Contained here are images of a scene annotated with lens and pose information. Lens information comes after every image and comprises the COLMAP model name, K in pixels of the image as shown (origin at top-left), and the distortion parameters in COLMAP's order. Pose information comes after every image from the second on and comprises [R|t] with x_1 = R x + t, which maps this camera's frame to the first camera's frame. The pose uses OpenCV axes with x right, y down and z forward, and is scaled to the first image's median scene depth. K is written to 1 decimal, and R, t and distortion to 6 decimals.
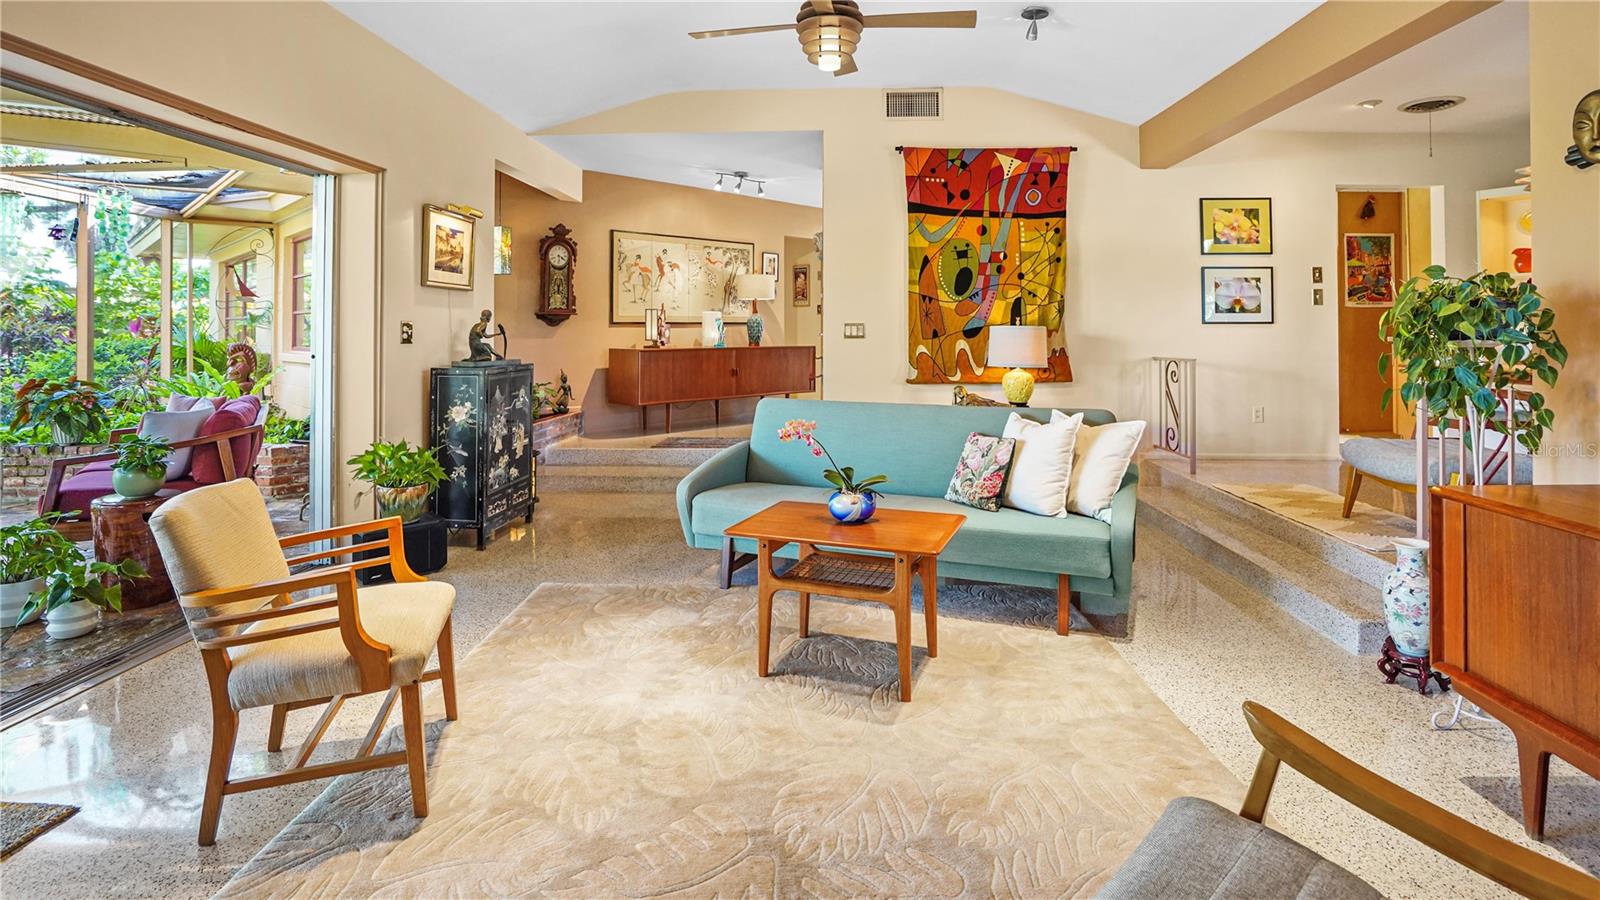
lens RADIAL K [[760.3, 0, 809.4], [0, 760.3, 441.1], [0, 0, 1]] dist [-0.038911, 0.012585]
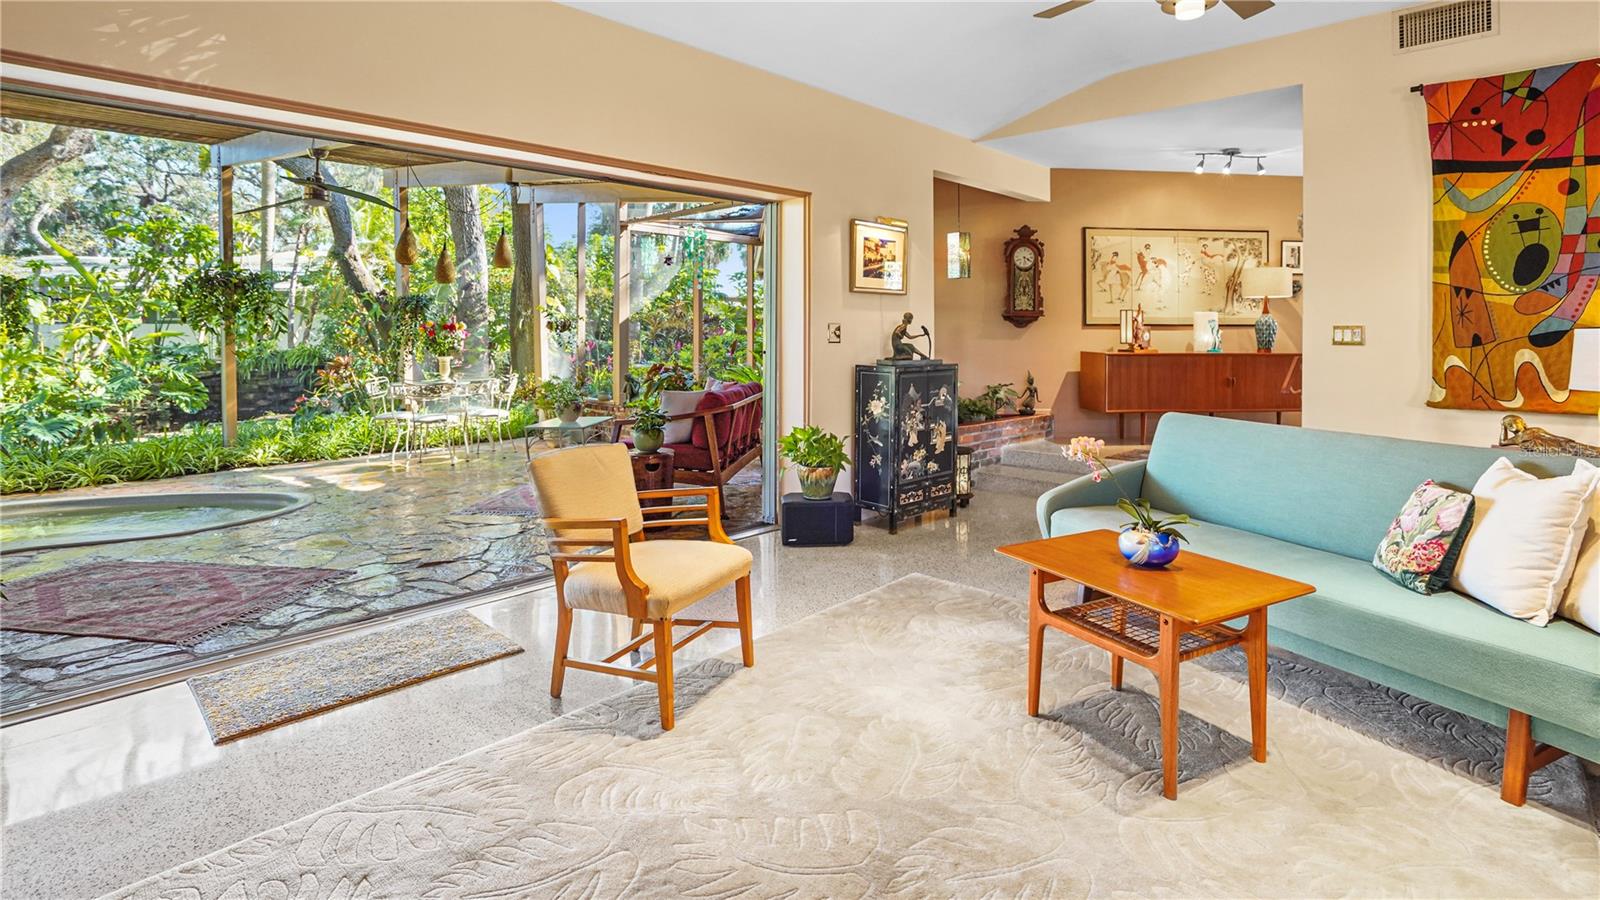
lens RADIAL K [[760.3, 0, 794.7], [0, 760.3, 449.2], [0, 0, 1]] dist [-0.038911, 0.012585]
pose [[0.765940, 0.098700, -0.635291, 0.142313], [-0.093238, 0.994752, 0.042134, -0.009744], [0.636115, 0.026962, 0.771123, 0.061592]]
